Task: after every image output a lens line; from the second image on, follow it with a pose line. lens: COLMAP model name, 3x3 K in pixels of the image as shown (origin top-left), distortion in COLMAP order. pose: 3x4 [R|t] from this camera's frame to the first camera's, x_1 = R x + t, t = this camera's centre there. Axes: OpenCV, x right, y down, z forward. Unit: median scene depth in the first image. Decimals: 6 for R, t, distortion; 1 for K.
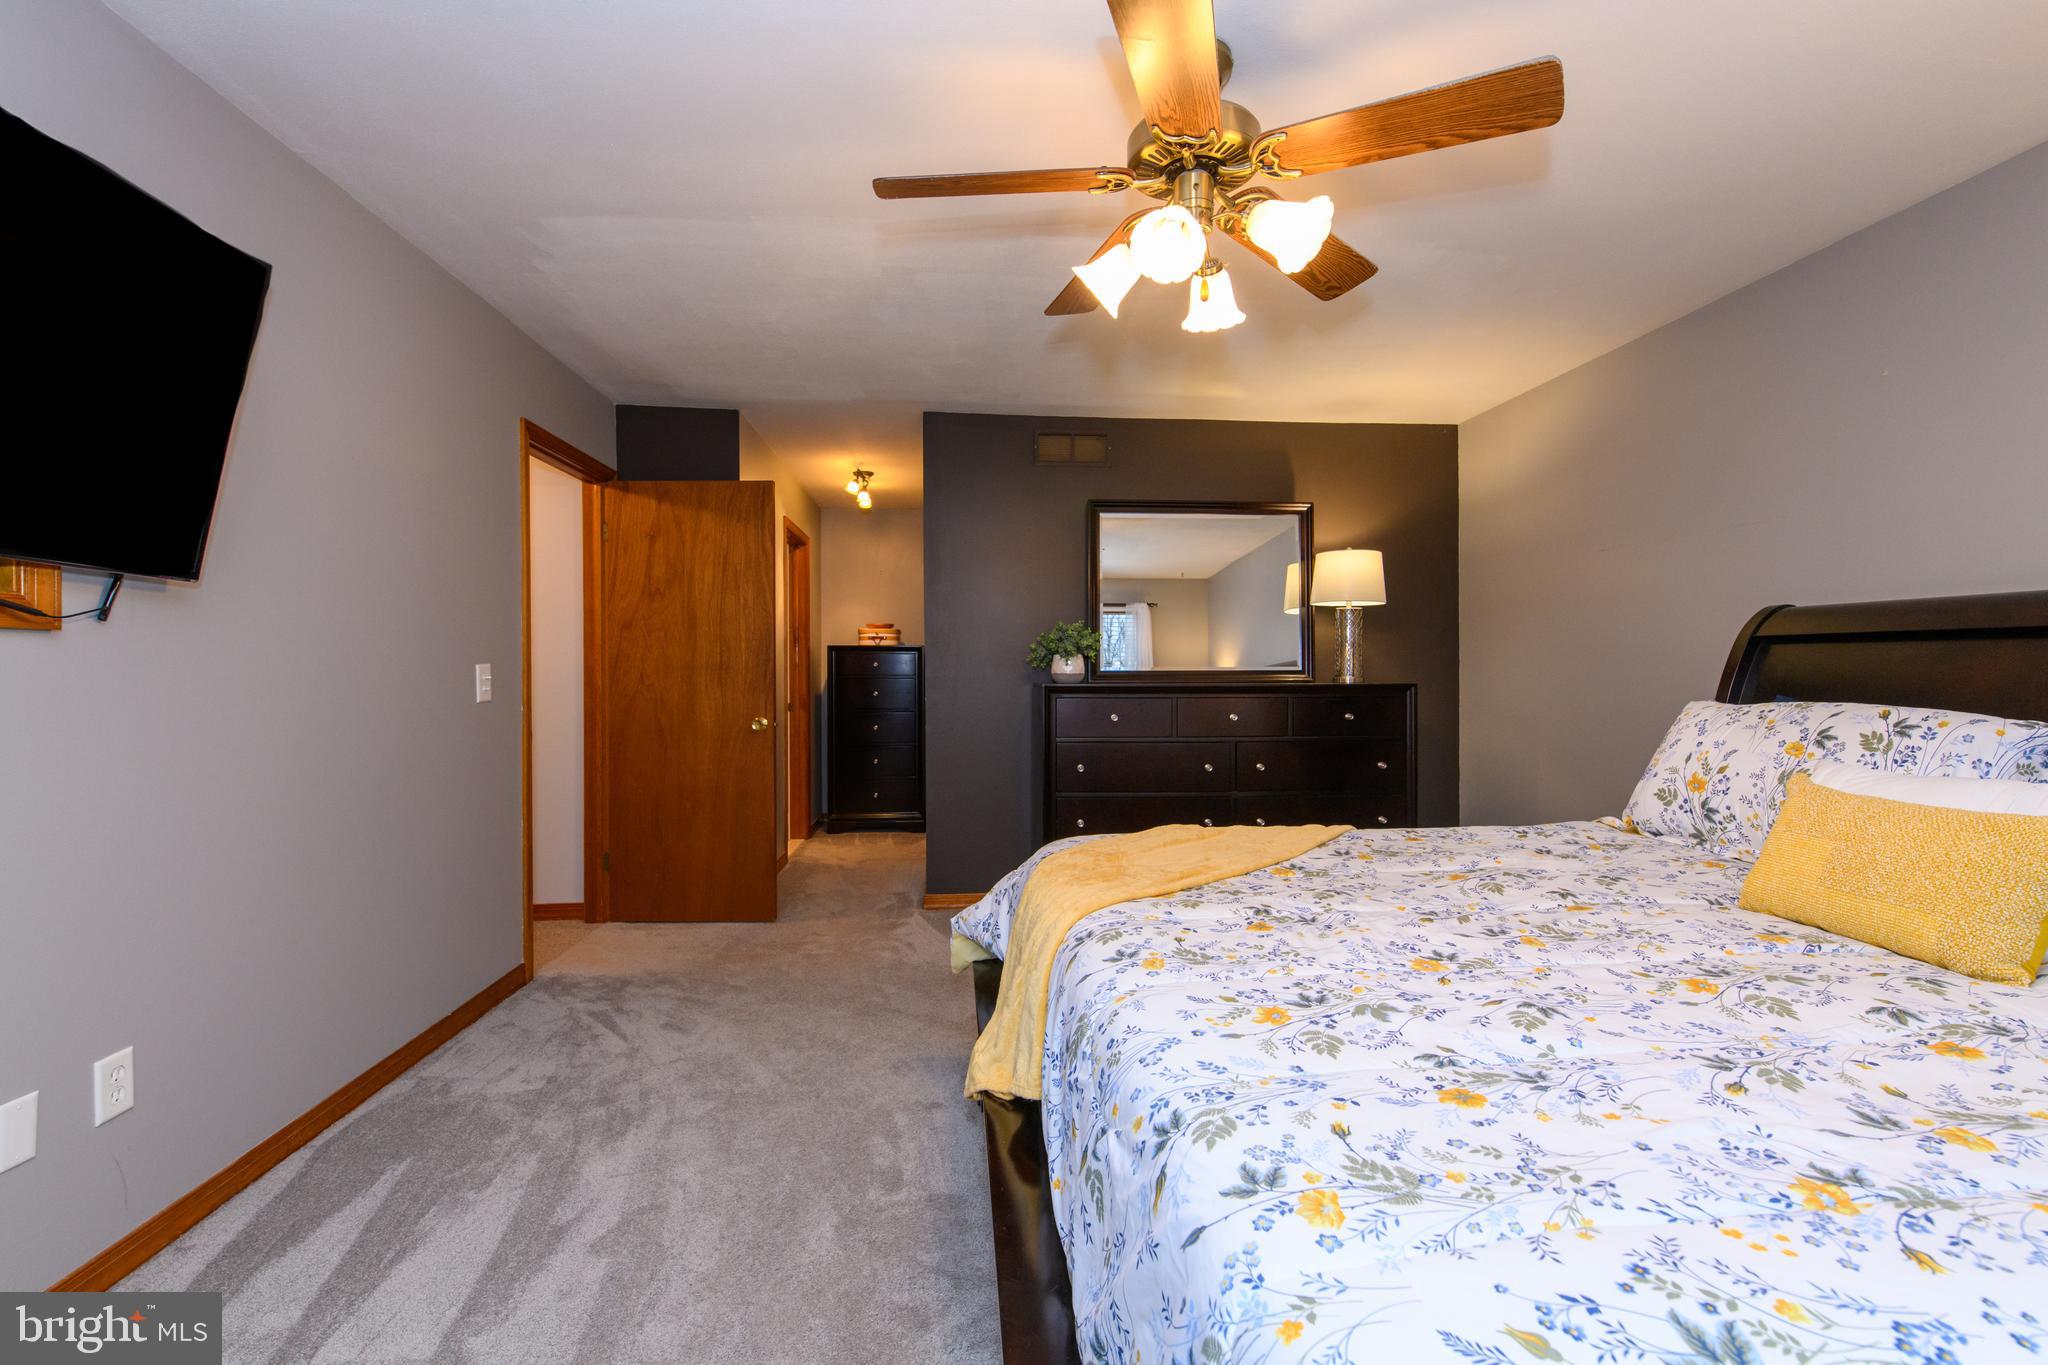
lens RADIAL K [[876.0, 0, 1024.9], [0, 876.0, 681.2], [0, 0, 1]] dist [0.002799, -0.001291]
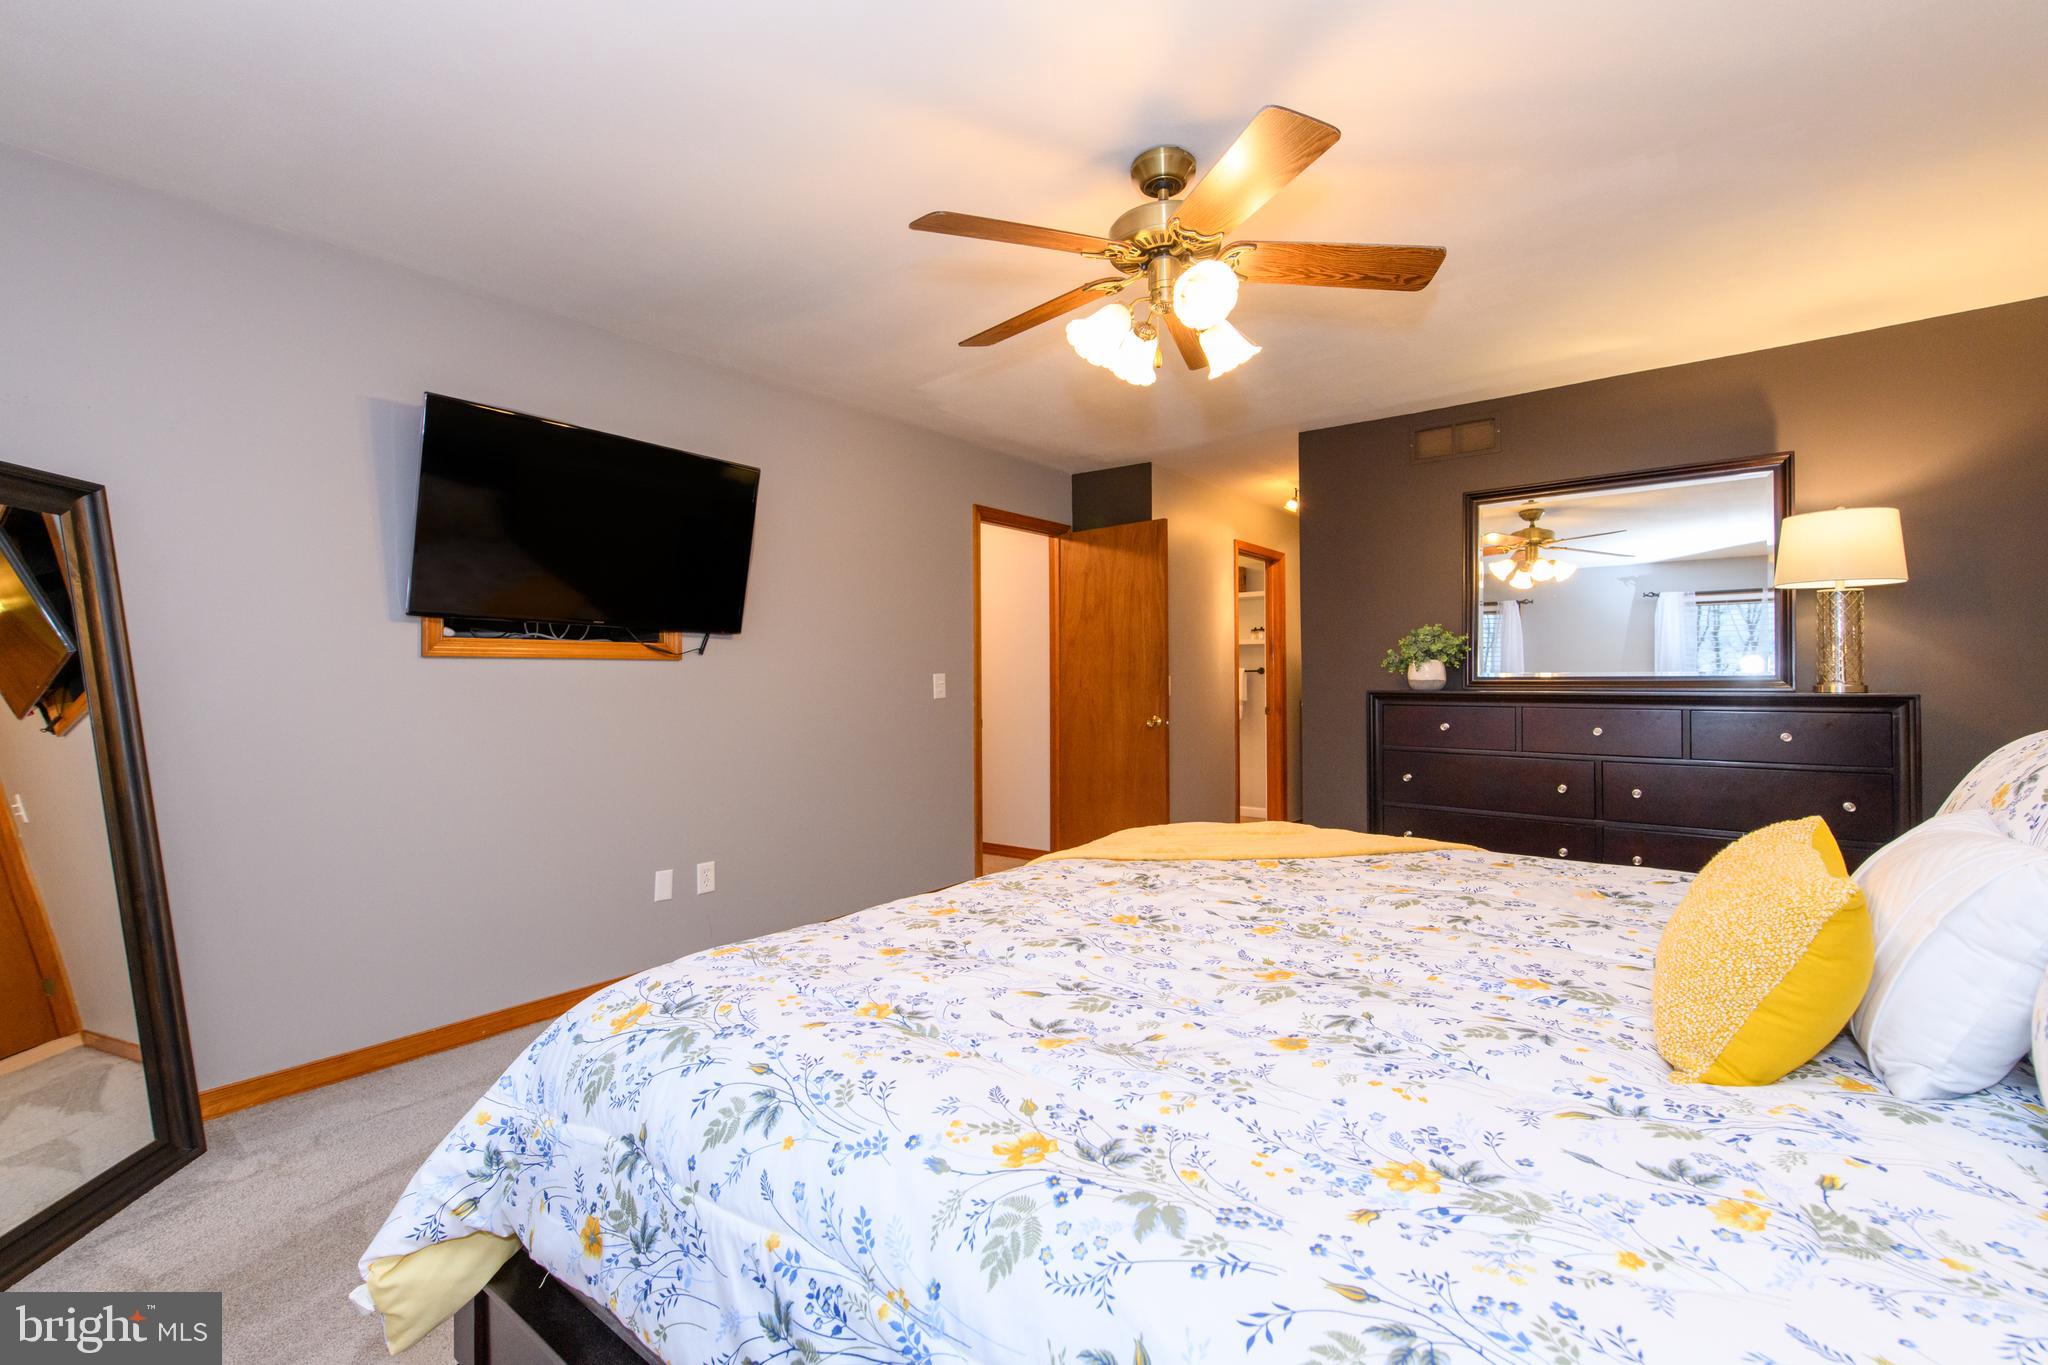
lens RADIAL K [[876.0, 0, 1016.8], [0, 876.0, 676.1], [0, 0, 1]] dist [0.002799, -0.001291]
pose [[0.716061, -0.003332, -0.698030, 0.525899], [-0.007365, 0.999897, -0.012328, 0.002195], [0.697999, 0.013969, 0.715963, 0.012601]]
